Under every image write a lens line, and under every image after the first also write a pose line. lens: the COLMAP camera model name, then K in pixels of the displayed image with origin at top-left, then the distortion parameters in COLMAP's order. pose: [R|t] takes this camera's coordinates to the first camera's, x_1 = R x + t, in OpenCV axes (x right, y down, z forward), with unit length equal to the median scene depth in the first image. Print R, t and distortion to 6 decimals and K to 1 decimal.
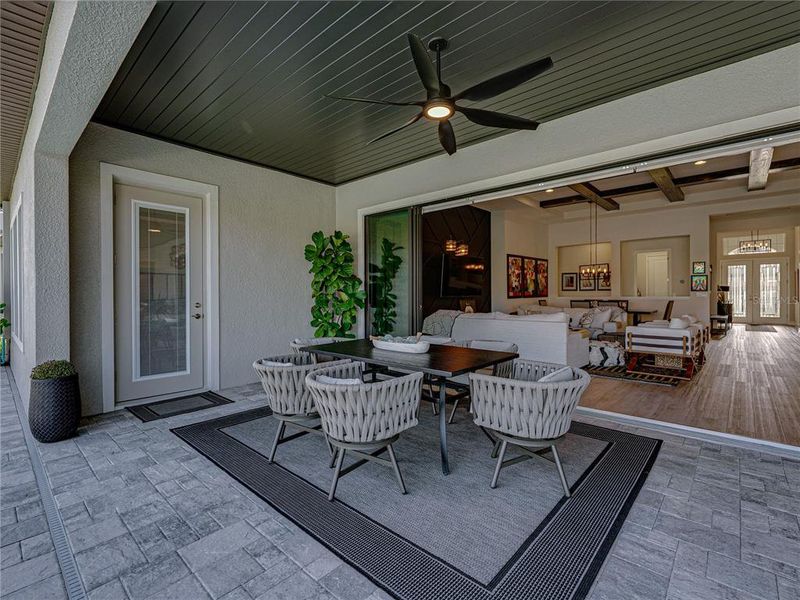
lens RADIAL K [[374.2, 0, 397.8], [0, 374.2, 296.3], [0, 0, 1]] dist [0.000954, -0.000133]
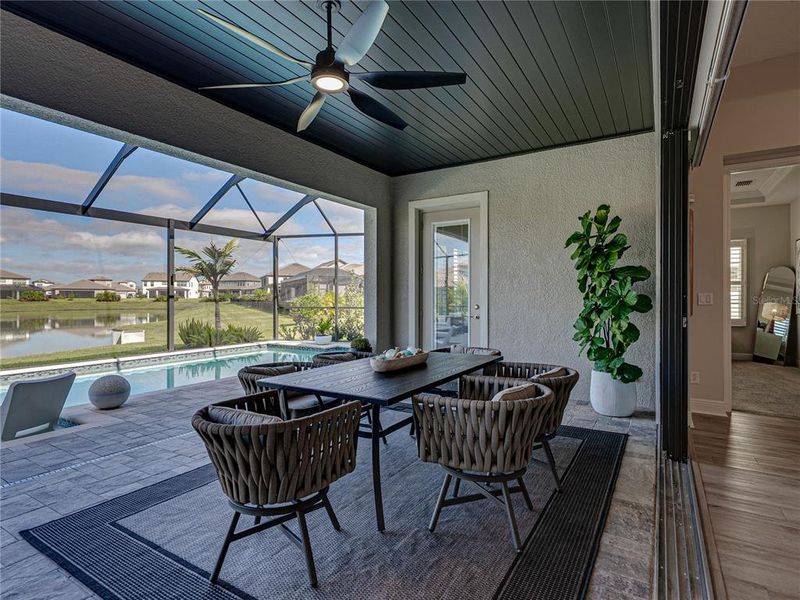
lens RADIAL K [[423.1, 0, 398.7], [0, 423.1, 297.4], [0, 0, 1]] dist [0.003228, 0.000371]
pose [[0.180765, 0.004121, -0.983518, 0.799769], [-0.003598, 0.999987, 0.003529, -0.009111], [0.983520, 0.002901, 0.180778, 0.727655]]
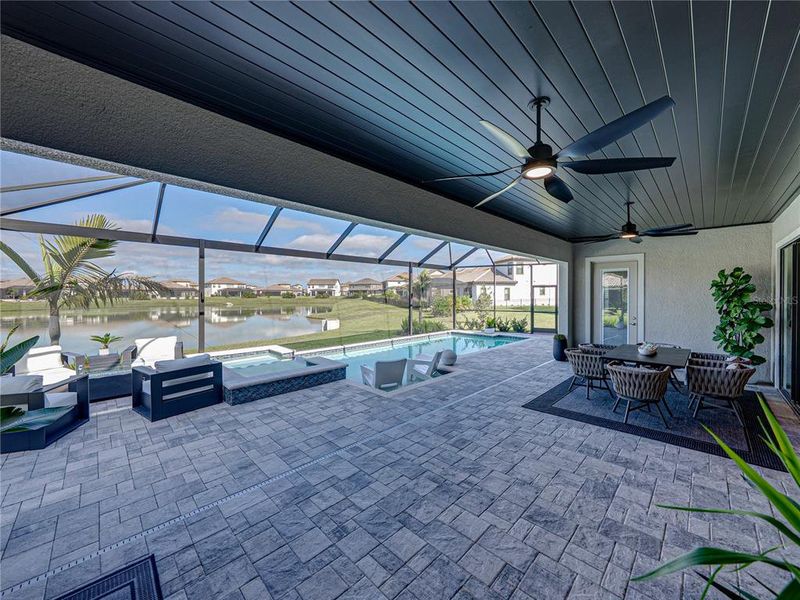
lens RADIAL K [[308.3, 0, 399.6], [0, 308.3, 295.7], [0, 0, 1]] dist [-0.001830, -0.000087]
pose [[-0.050553, 0.008229, -0.998687, 1.387153], [-0.001337, 0.999965, 0.008307, -0.130858], [0.998720, 0.001755, -0.050540, -0.128000]]
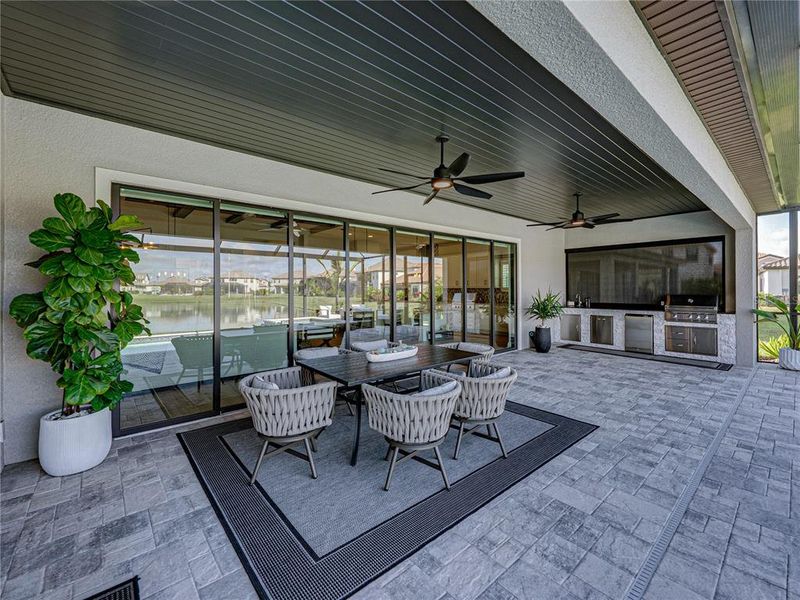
lens RADIAL K [[346.9, 0, 400.4], [0, 346.9, 287.1], [0, 0, 1]] dist [-0.001511, 0.000086]
pose [[0.117519, 0.005560, 0.993055, -0.932990], [0.007142, 0.999954, -0.006444, -0.061036], [-0.993045, 0.007850, 0.117474, 0.747907]]
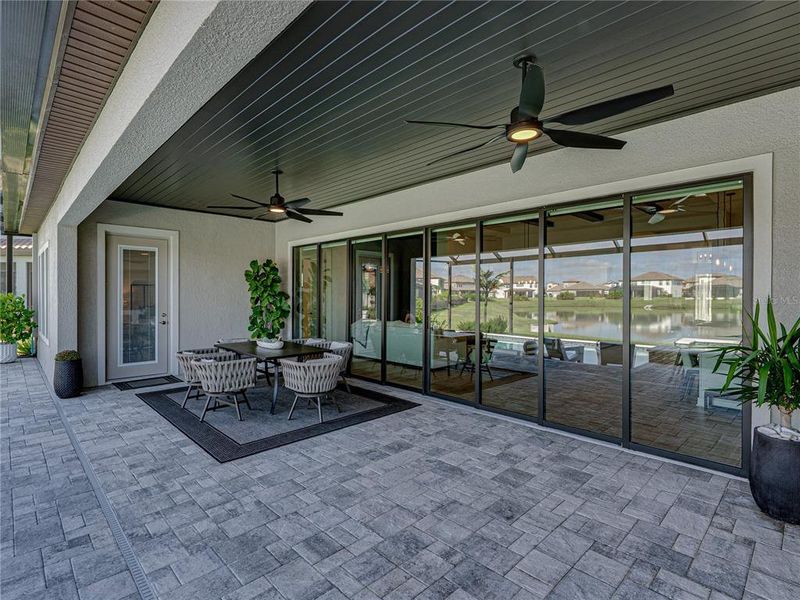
lens RADIAL K [[407.8, 0, 399.1], [0, 407.8, 295.2], [0, 0, 1]] dist [0.001209, 0.000132]
pose [[0.997966, 0.006419, -0.063421, 0.593983], [-0.006452, 0.999979, -0.000319, -0.073977], [0.063417, 0.000728, 0.997987, -0.640943]]
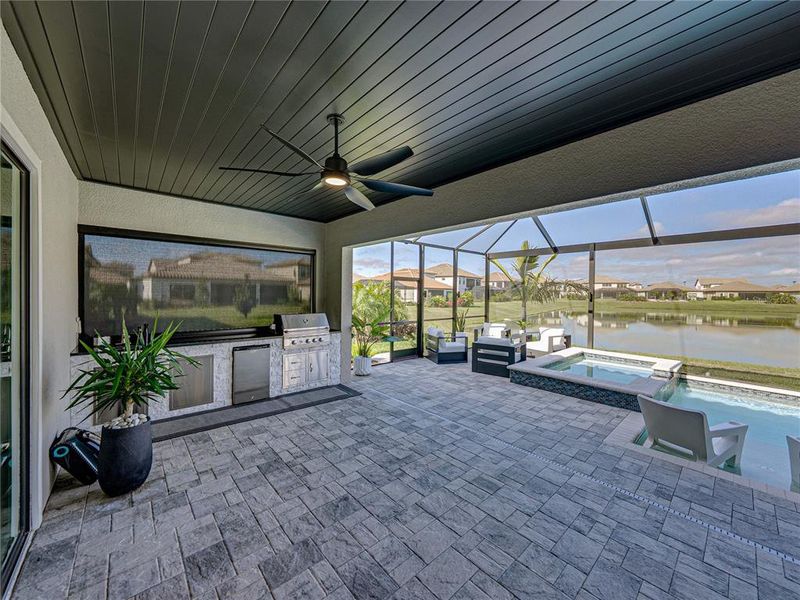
lens RADIAL K [[308.3, 0, 399.6], [0, 308.3, 295.7], [0, 0, 1]] dist [-0.001830, -0.000087]
pose [[-0.994382, -0.009342, 0.105434, 0.560970], [-0.008111, 0.999894, 0.012096, -0.127588], [-0.105536, 0.011173, -0.994353, 0.766240]]
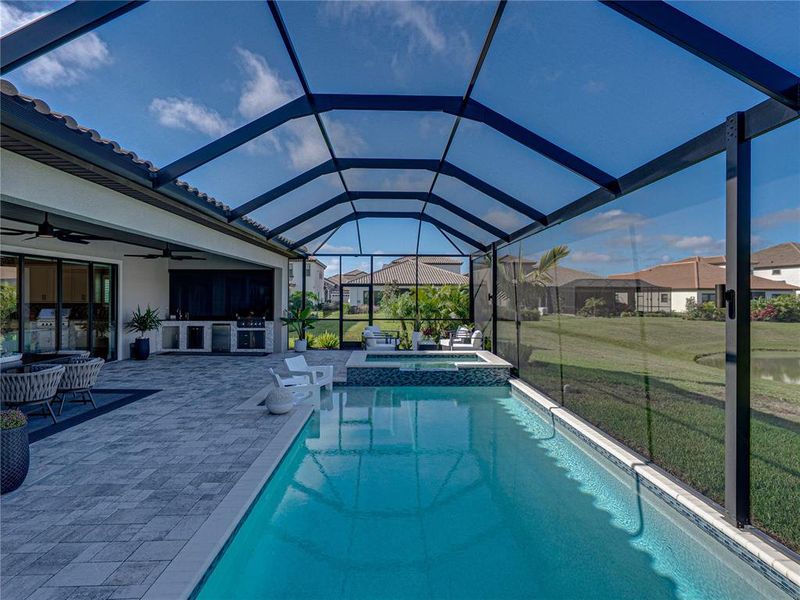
lens RADIAL K [[423.1, 0, 398.7], [0, 423.1, 297.4], [0, 0, 1]] dist [0.003228, 0.000371]
pose [[-0.690326, -0.000441, 0.723498, -2.161833], [0.001016, 0.999998, 0.001579, -0.117557], [-0.723497, 0.001825, -0.690325, 0.895874]]
